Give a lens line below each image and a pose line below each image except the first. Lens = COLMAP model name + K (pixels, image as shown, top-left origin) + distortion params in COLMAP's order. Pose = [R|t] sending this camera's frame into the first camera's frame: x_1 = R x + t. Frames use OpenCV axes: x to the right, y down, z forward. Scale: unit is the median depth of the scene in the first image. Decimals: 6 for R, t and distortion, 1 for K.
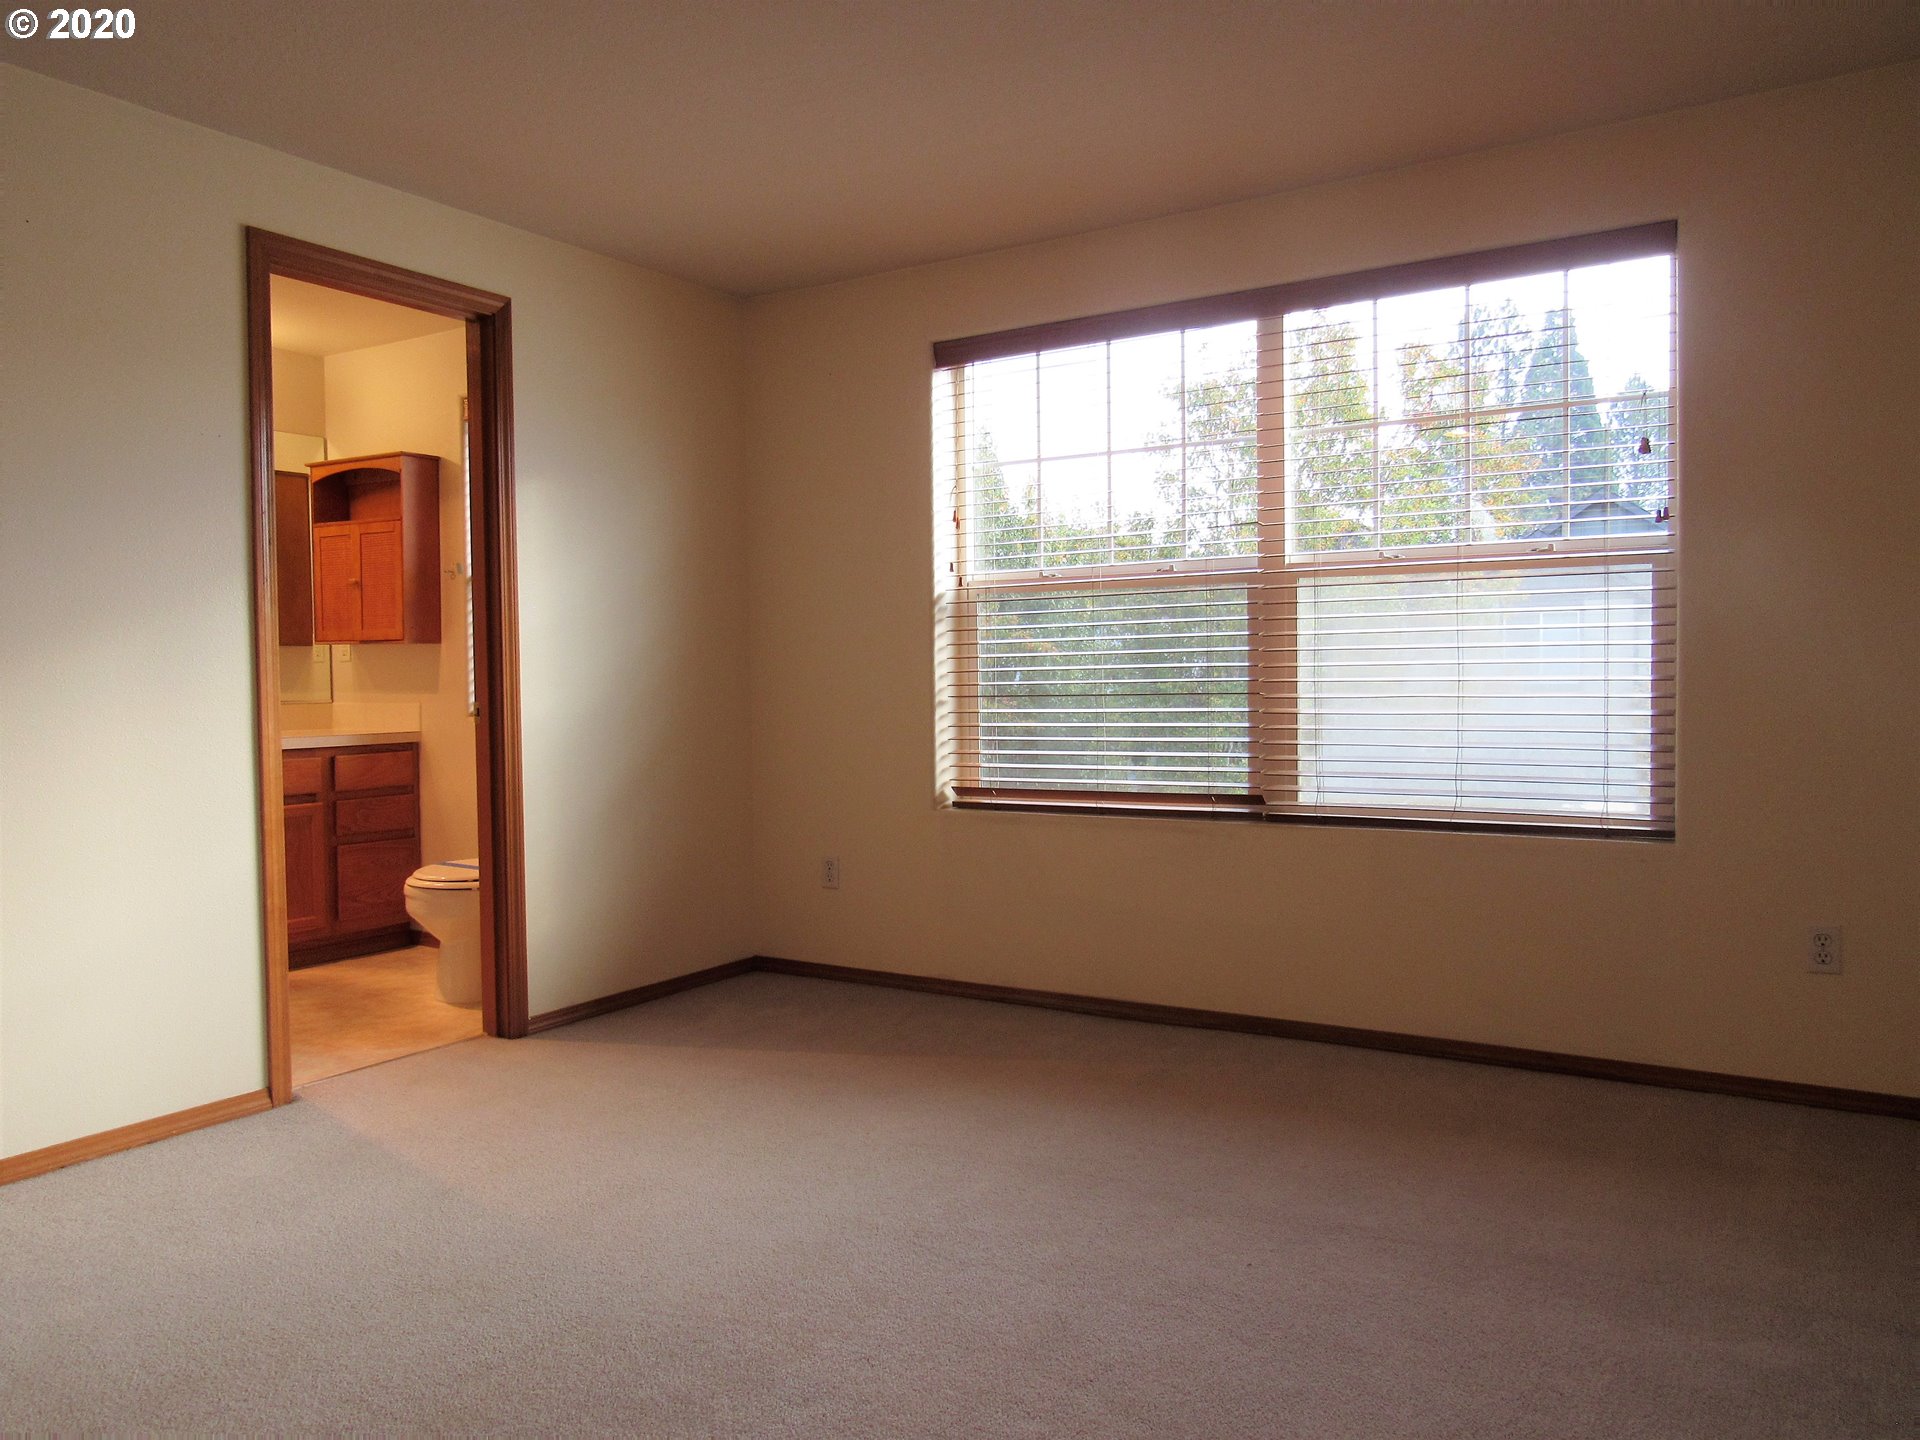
lens RADIAL K [[1405.7, 0, 972.6], [0, 1405.7, 720.0], [0, 0, 1]] dist [-0.021319, 0.003324]
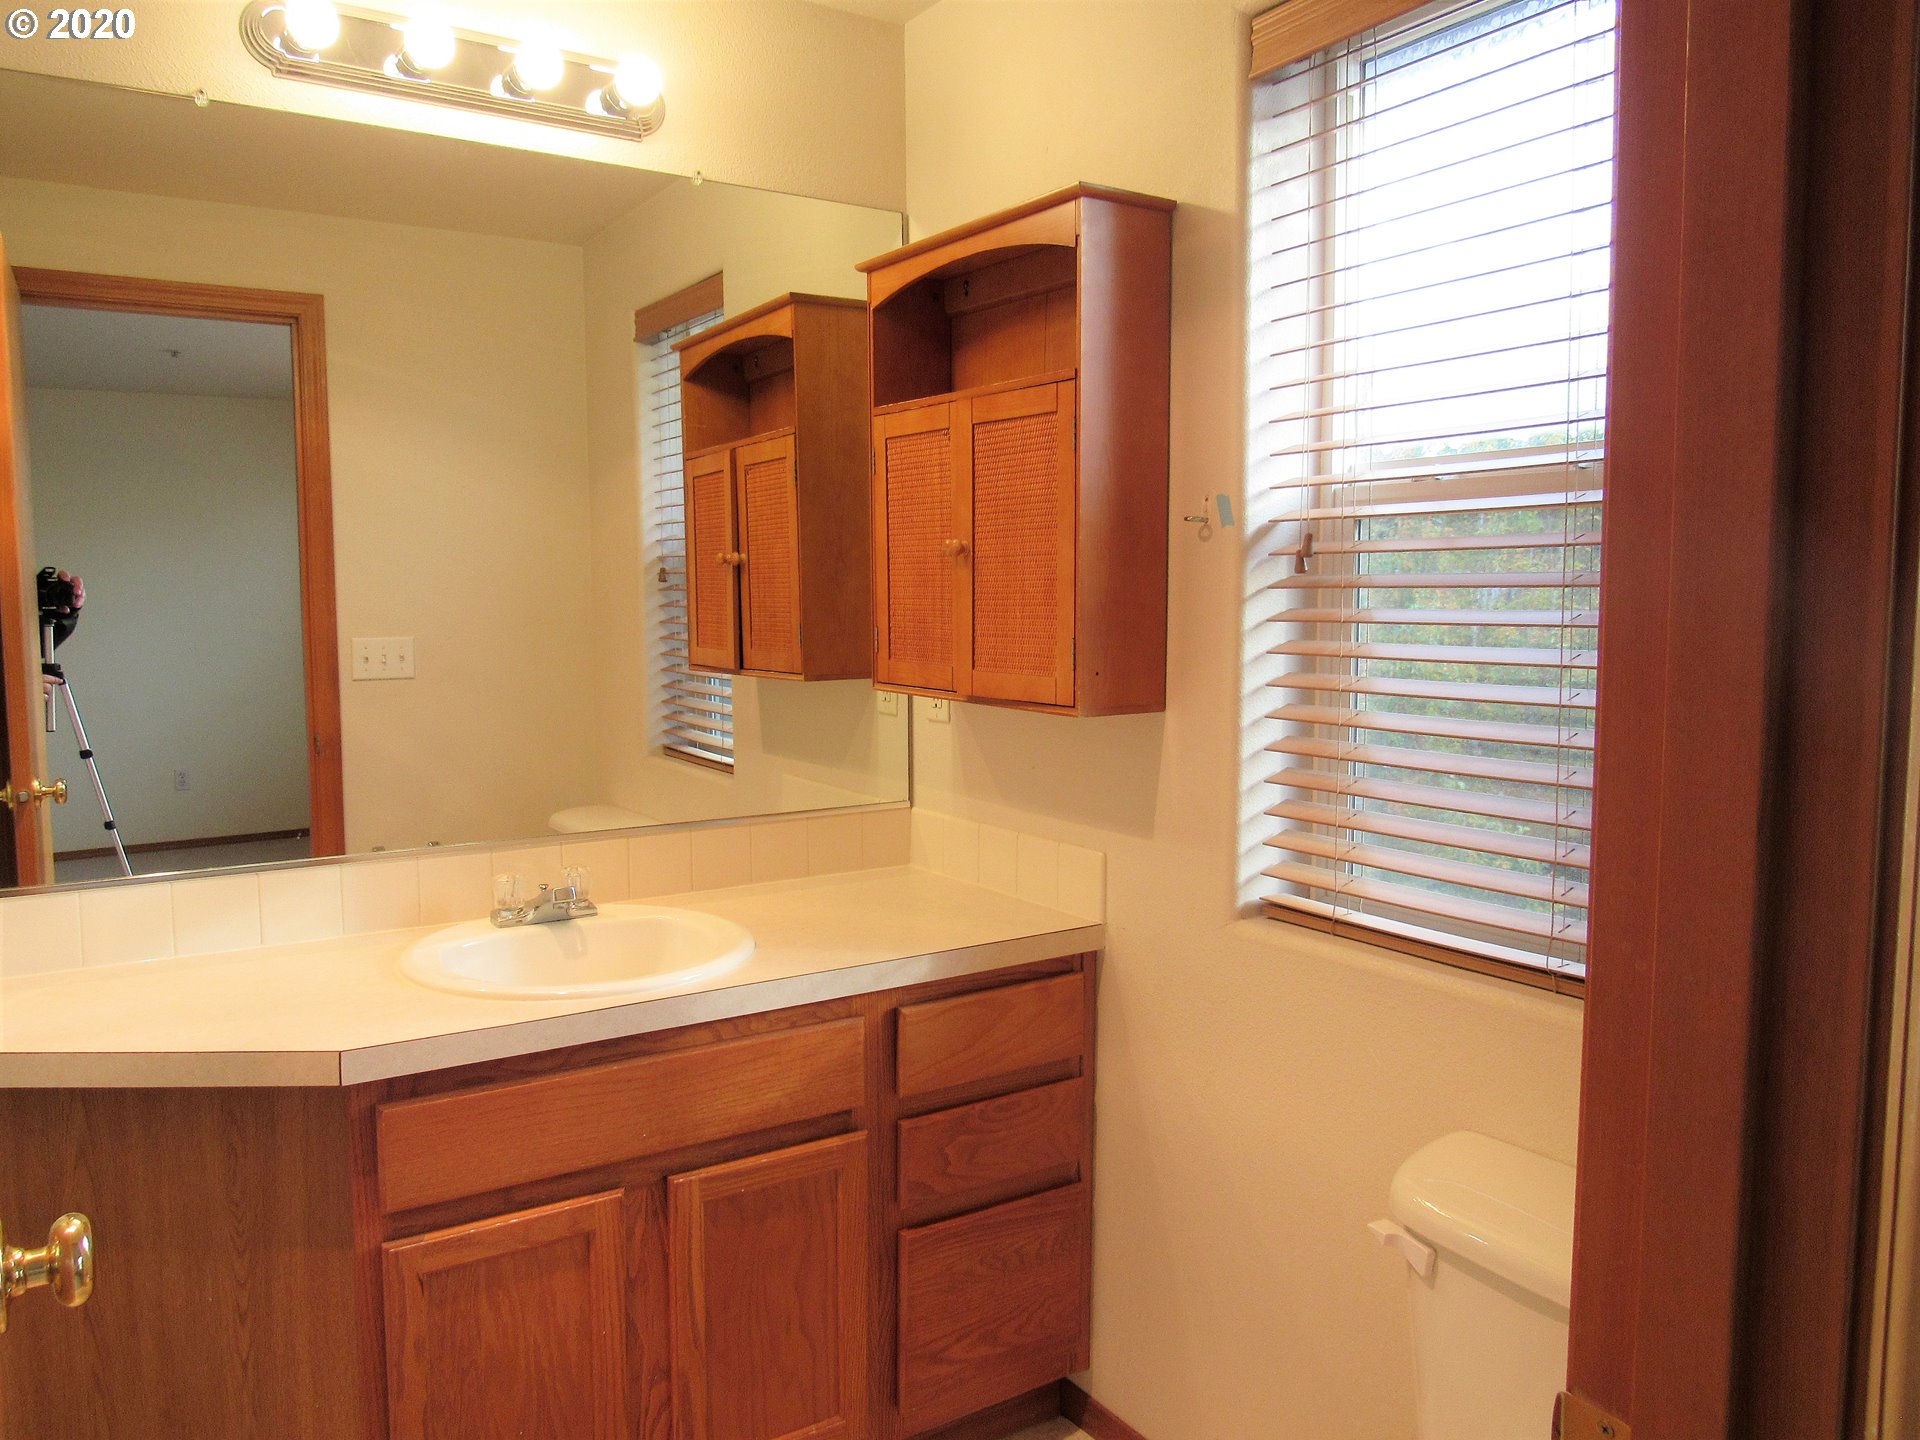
lens RADIAL K [[1405.7, 0, 972.6], [0, 1405.7, 720.0], [0, 0, 1]] dist [-0.021319, 0.003324]
pose [[0.906213, 0.047895, -0.420101, -0.281796], [-0.022699, 0.997642, 0.064775, -0.079571], [0.422213, -0.049164, 0.905163, 0.670507]]
